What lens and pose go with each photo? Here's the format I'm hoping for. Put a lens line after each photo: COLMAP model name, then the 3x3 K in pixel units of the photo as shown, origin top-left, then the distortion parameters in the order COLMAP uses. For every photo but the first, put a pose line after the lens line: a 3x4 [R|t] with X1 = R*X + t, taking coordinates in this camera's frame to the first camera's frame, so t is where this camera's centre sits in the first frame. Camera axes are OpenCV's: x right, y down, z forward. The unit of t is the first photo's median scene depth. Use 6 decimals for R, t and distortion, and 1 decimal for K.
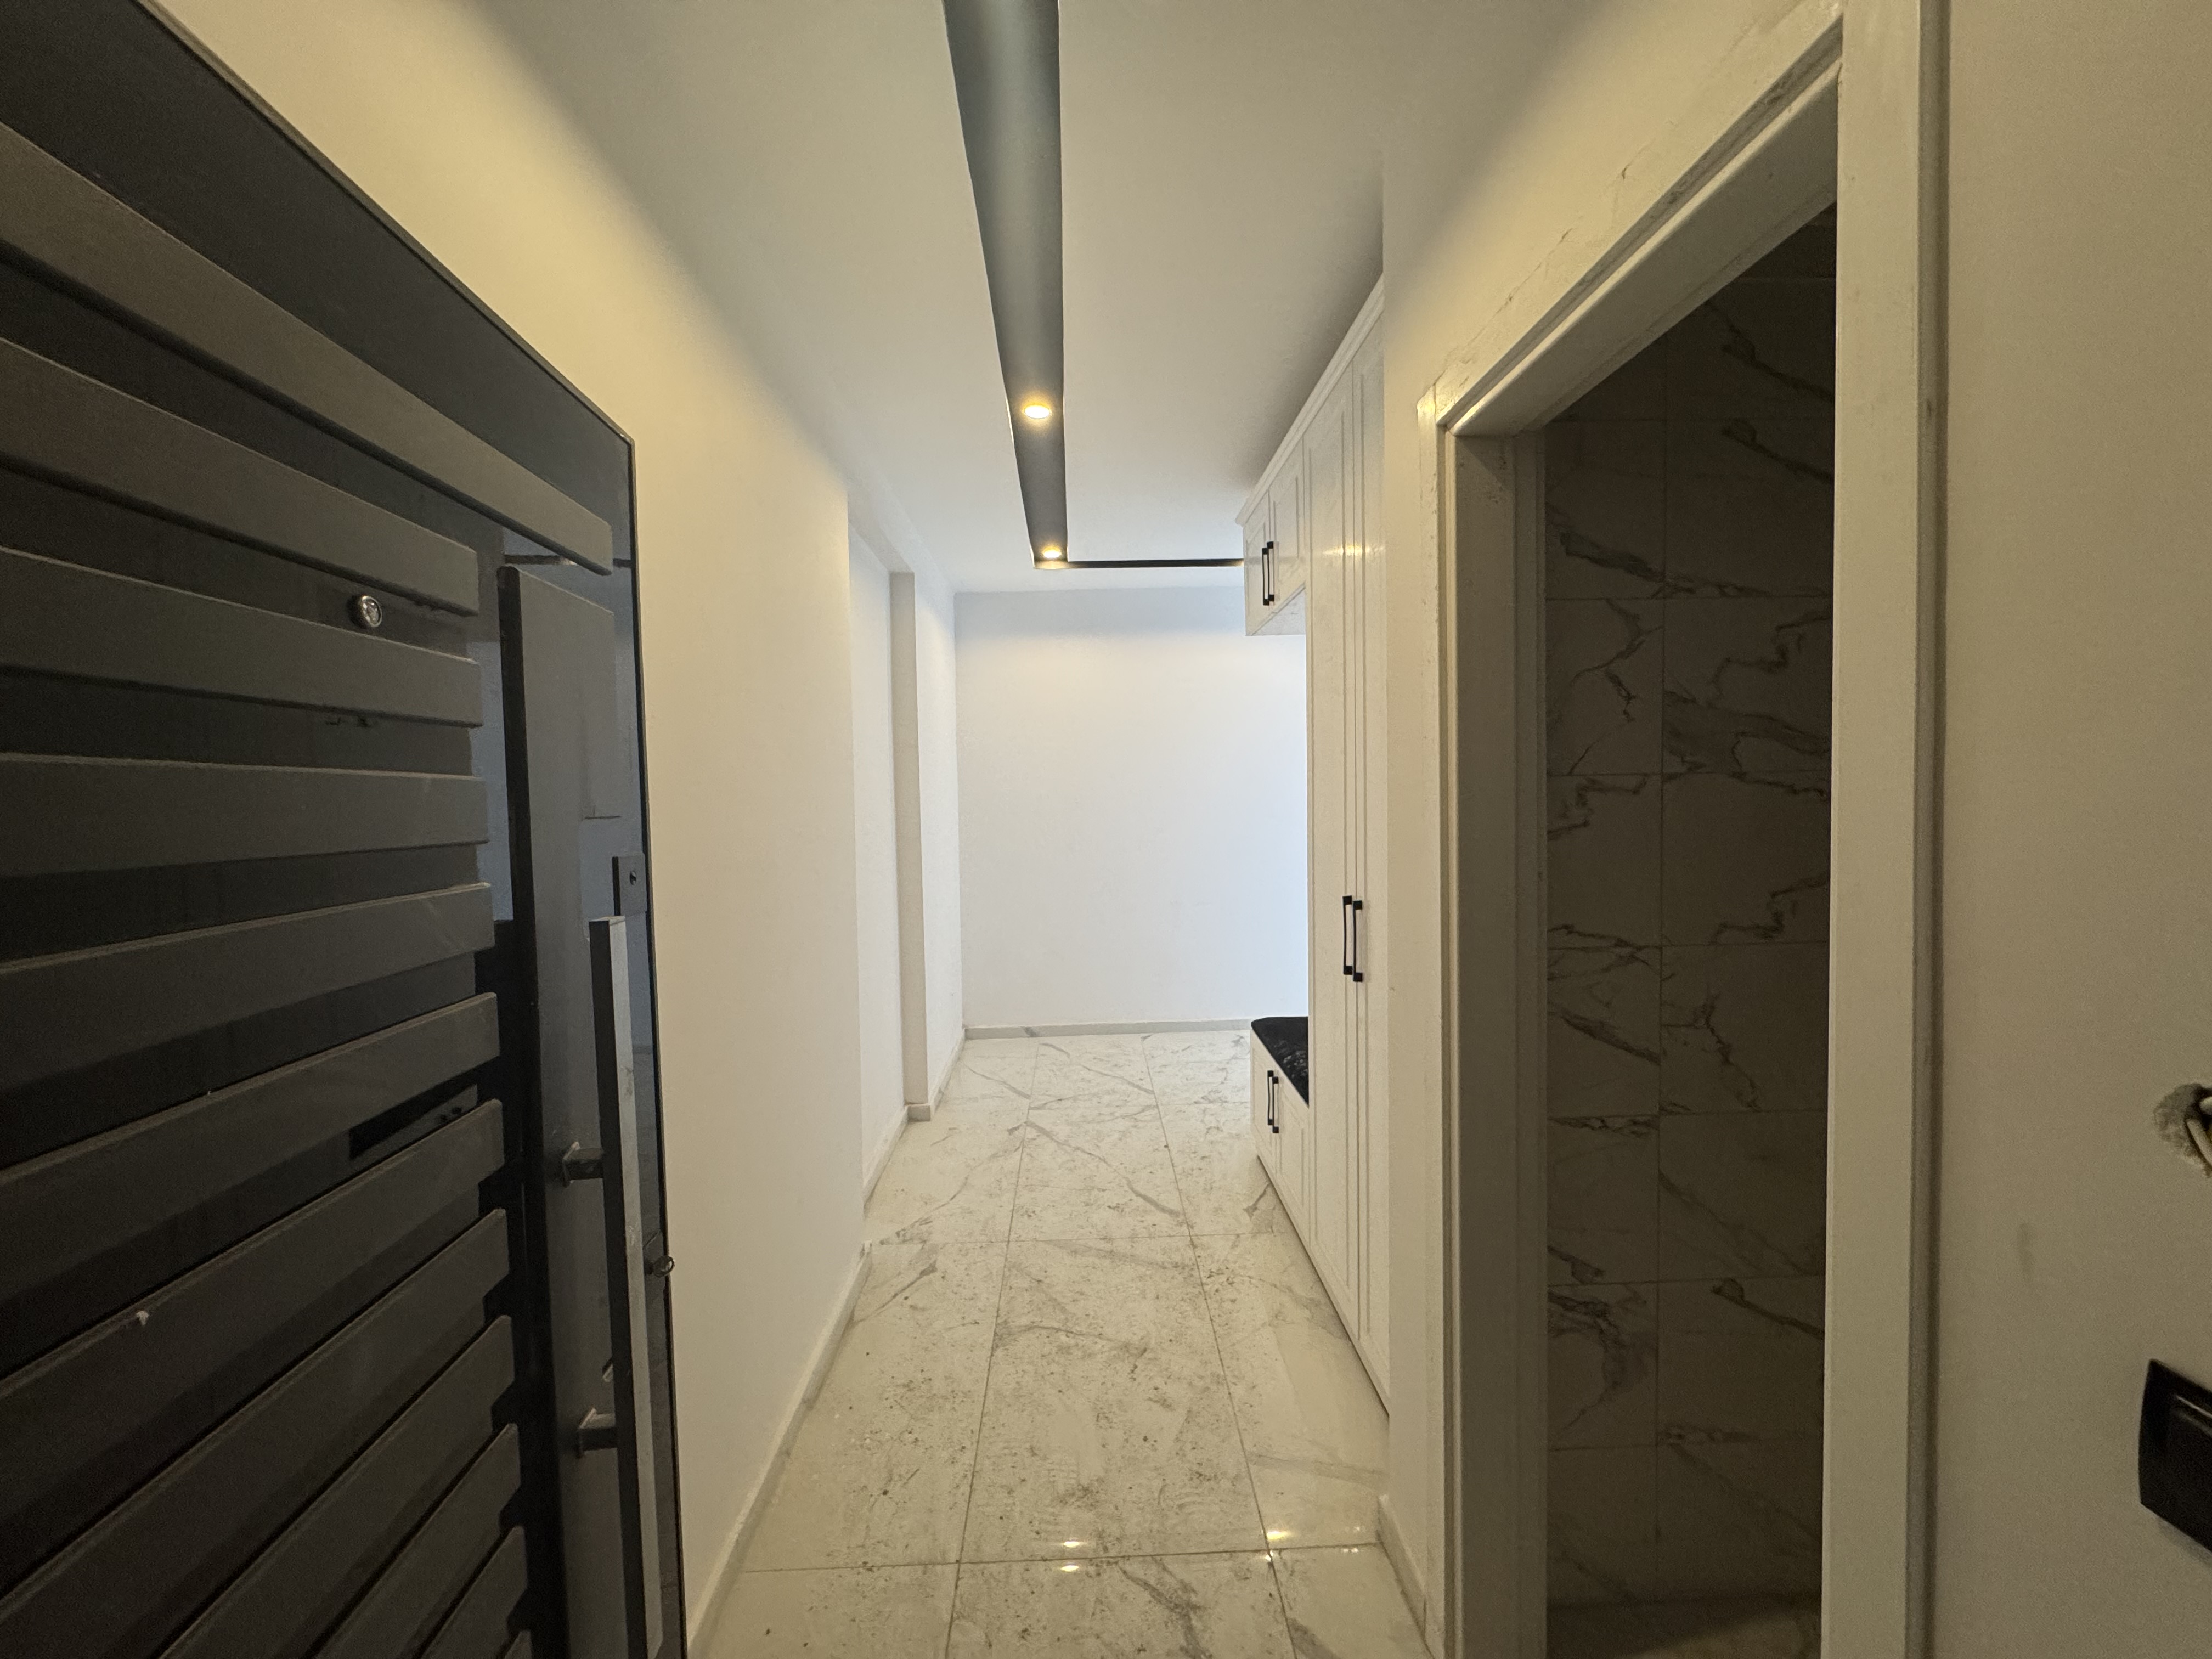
lens RADIAL K [[881.3, 0, 1105.1], [0, 881.3, 827.2], [0, 0, 1]] dist [-0.002477, 0.000346]
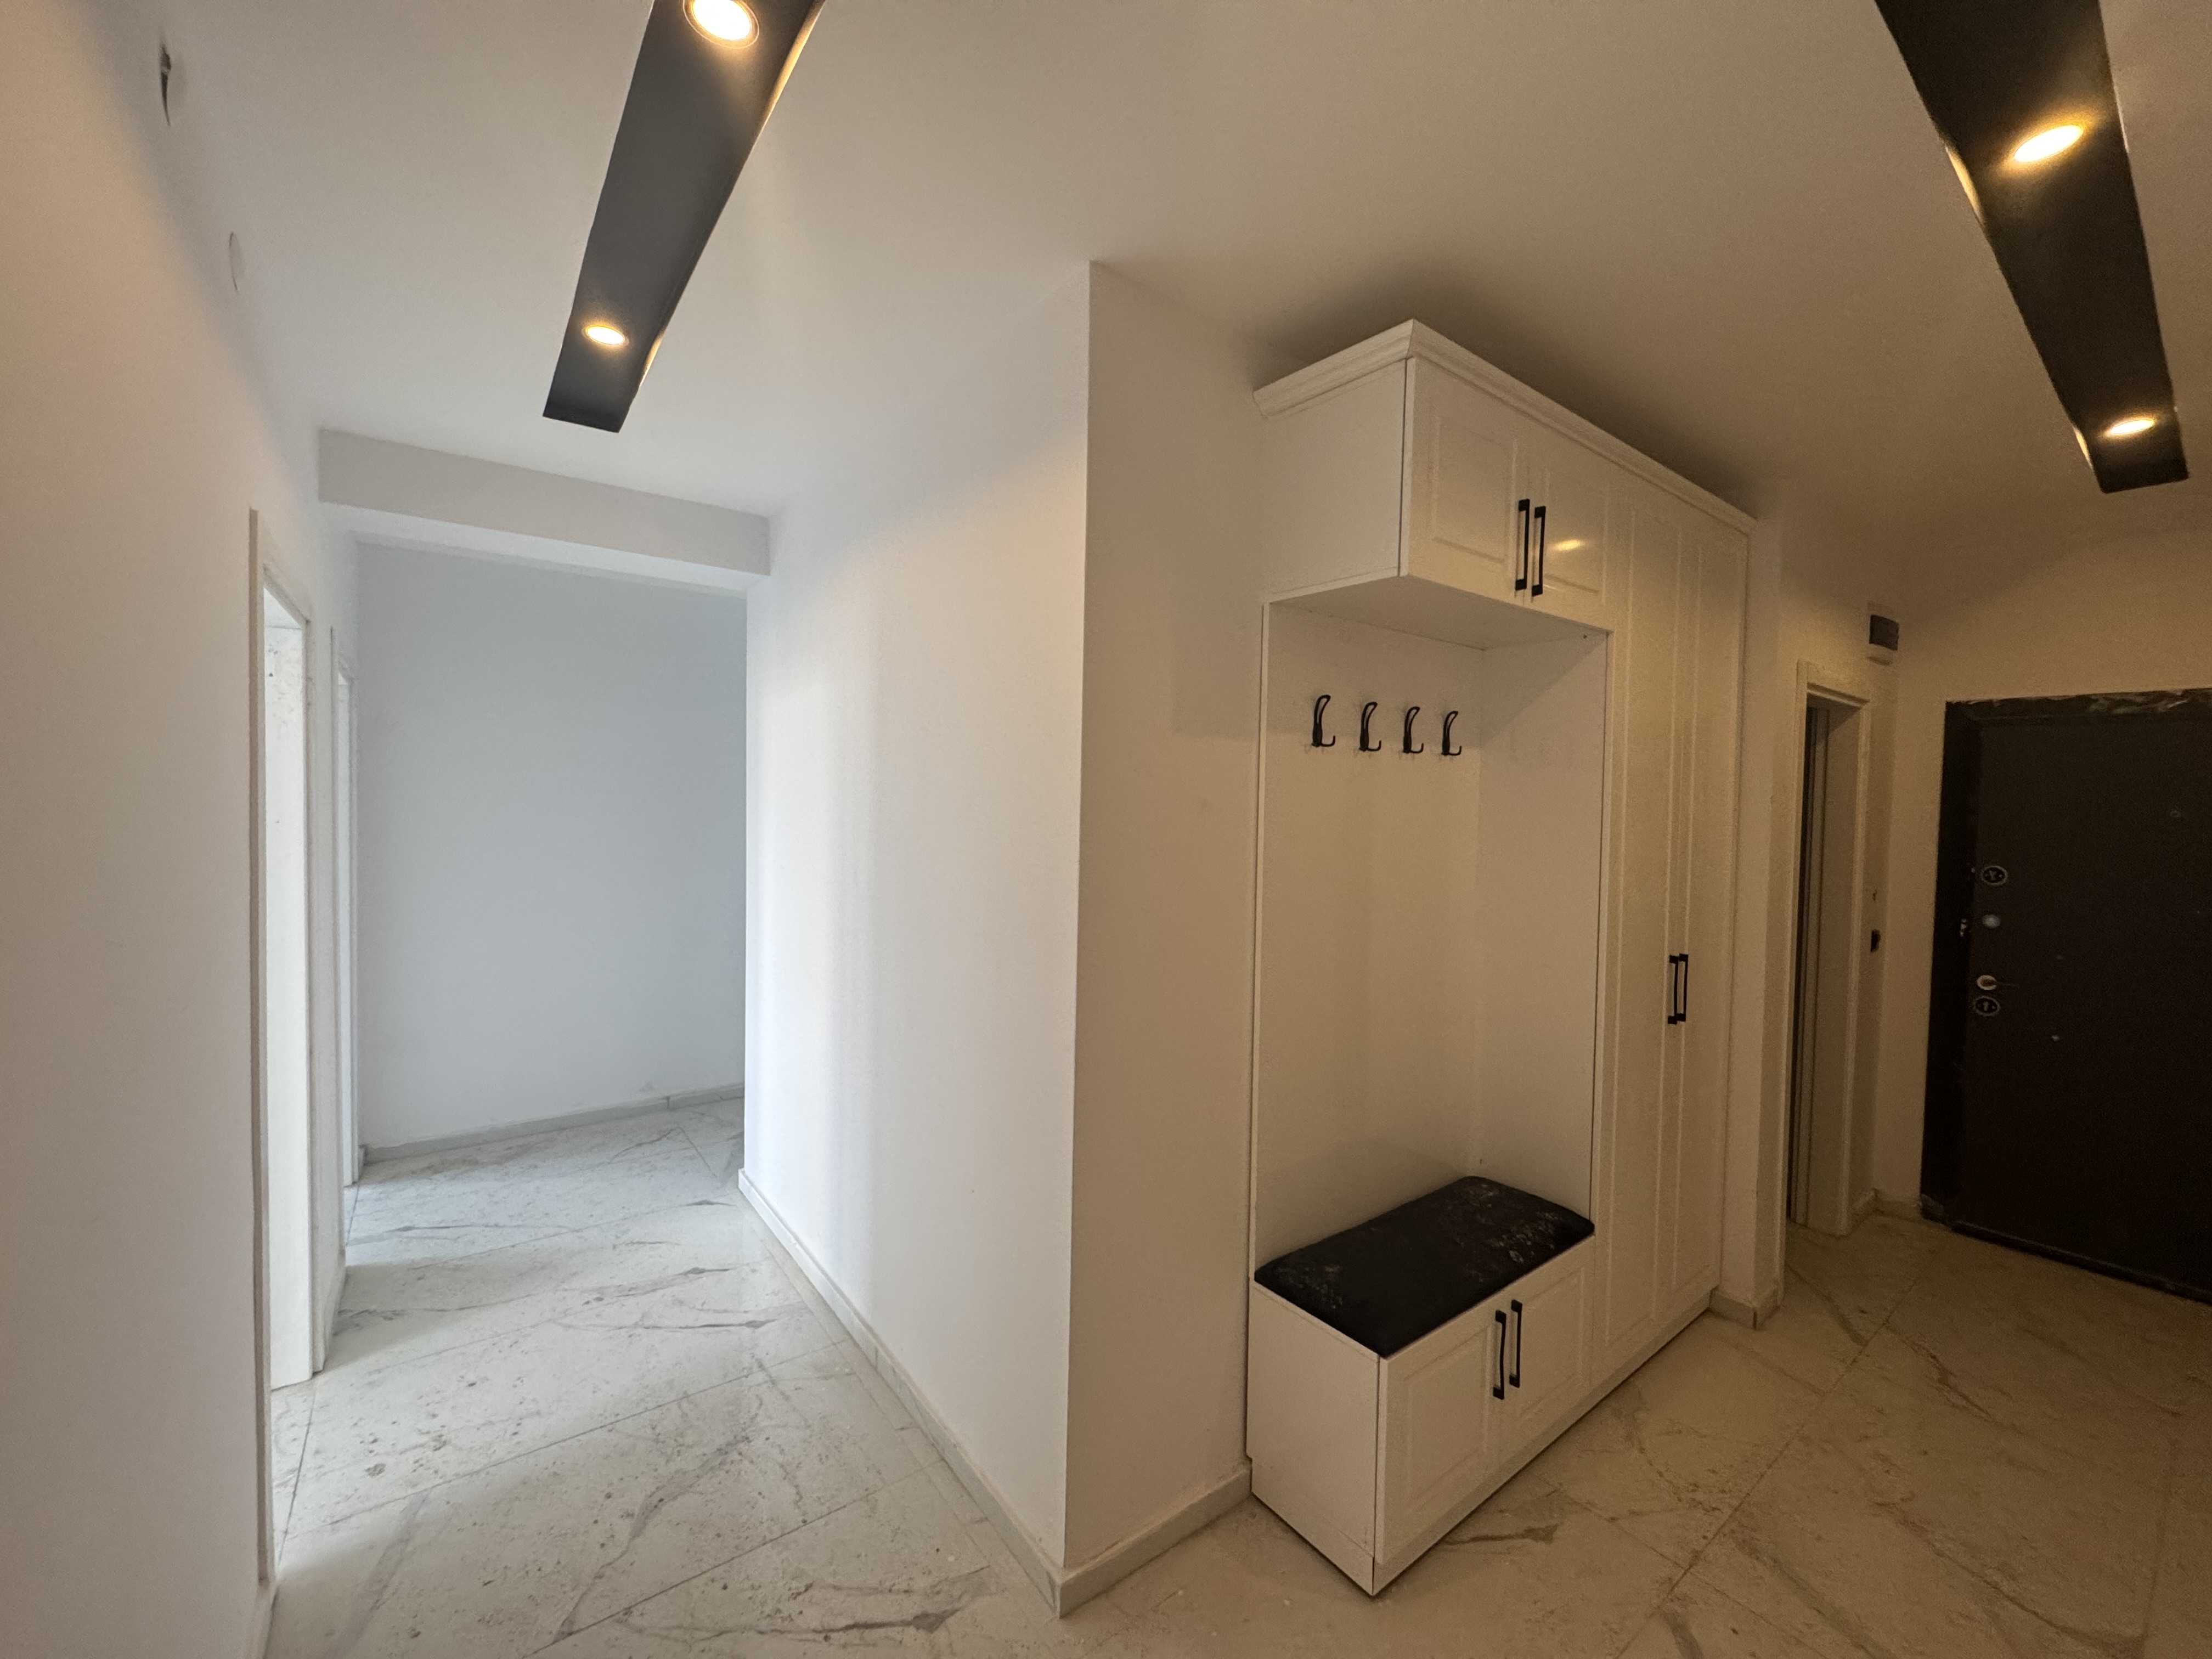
lens RADIAL K [[881.3, 0, 1104.3], [0, 881.3, 828.7], [0, 0, 1]] dist [-0.002477, 0.000346]
pose [[-0.575682, -0.013165, 0.817568, -0.186252], [0.032683, 0.998701, 0.039096, -0.124190], [-0.817020, 0.049227, -0.574504, 1.786364]]
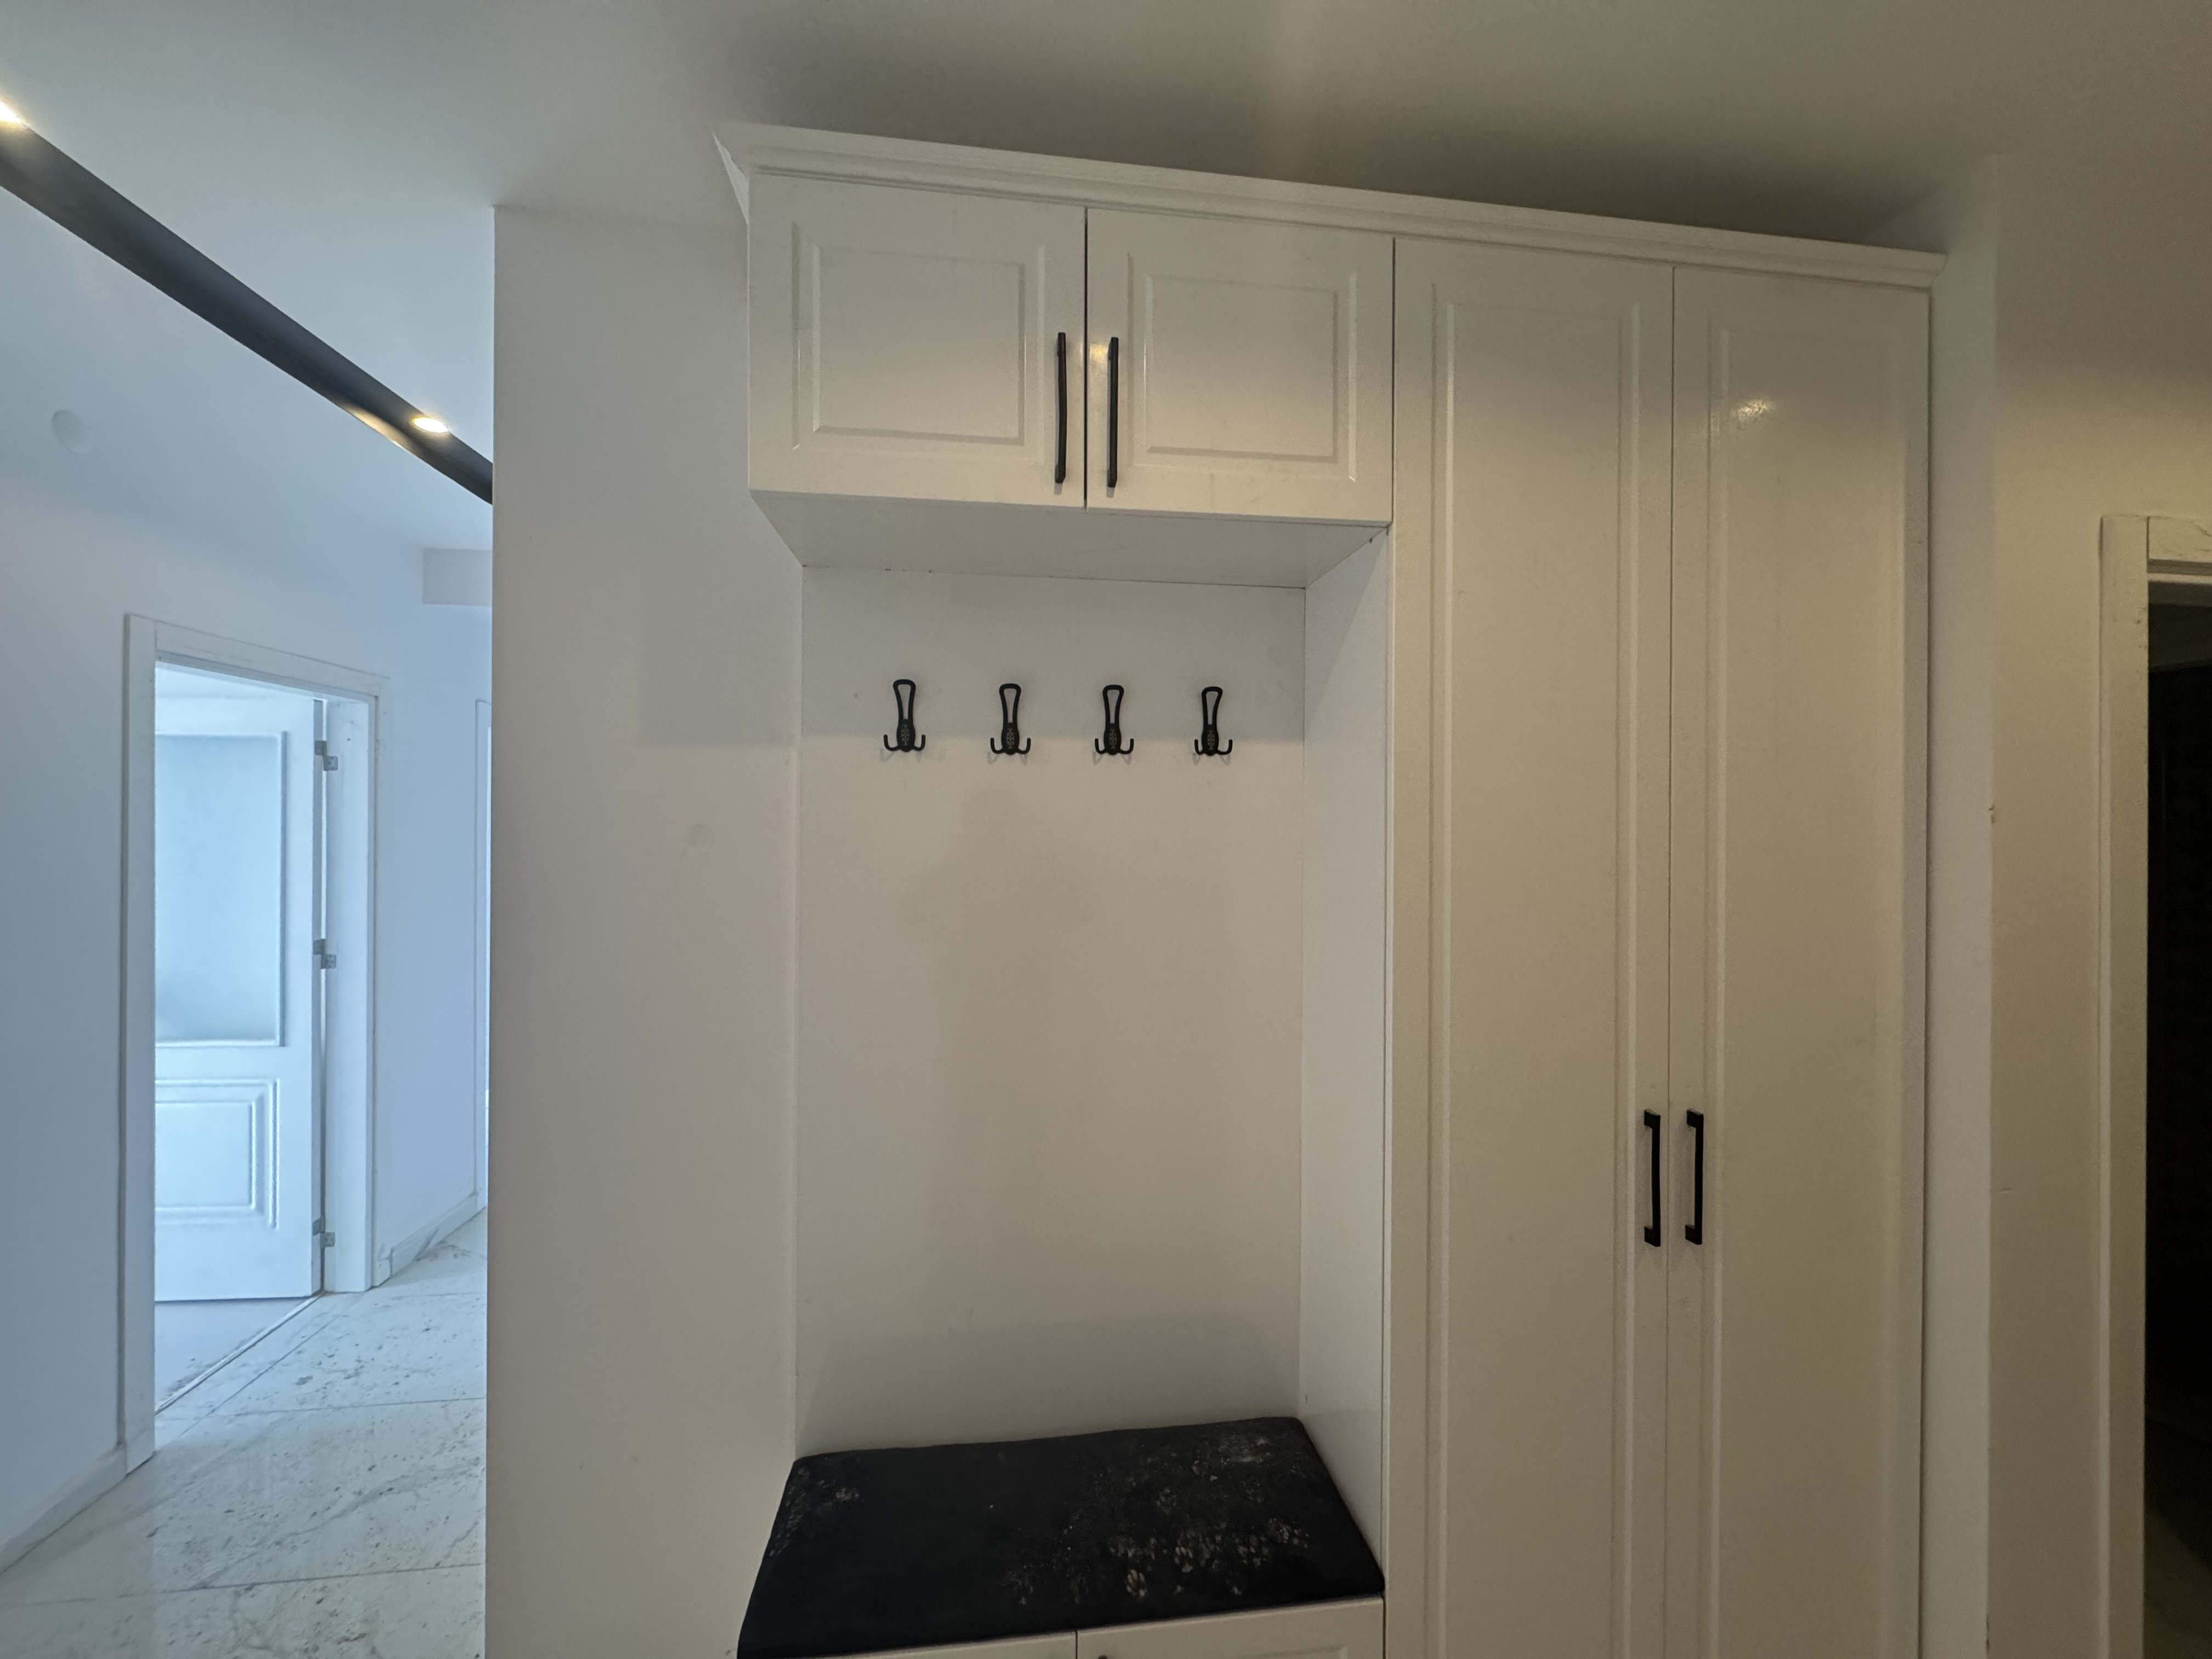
lens RADIAL K [[881.3, 0, 1102.7], [0, 881.3, 823.7], [0, 0, 1]] dist [-0.002477, 0.000346]
pose [[-0.091664, 0.037719, 0.995075, -0.236322], [0.037669, 0.998698, -0.034387, -0.088212], [-0.995077, 0.034332, -0.092965, 1.124139]]
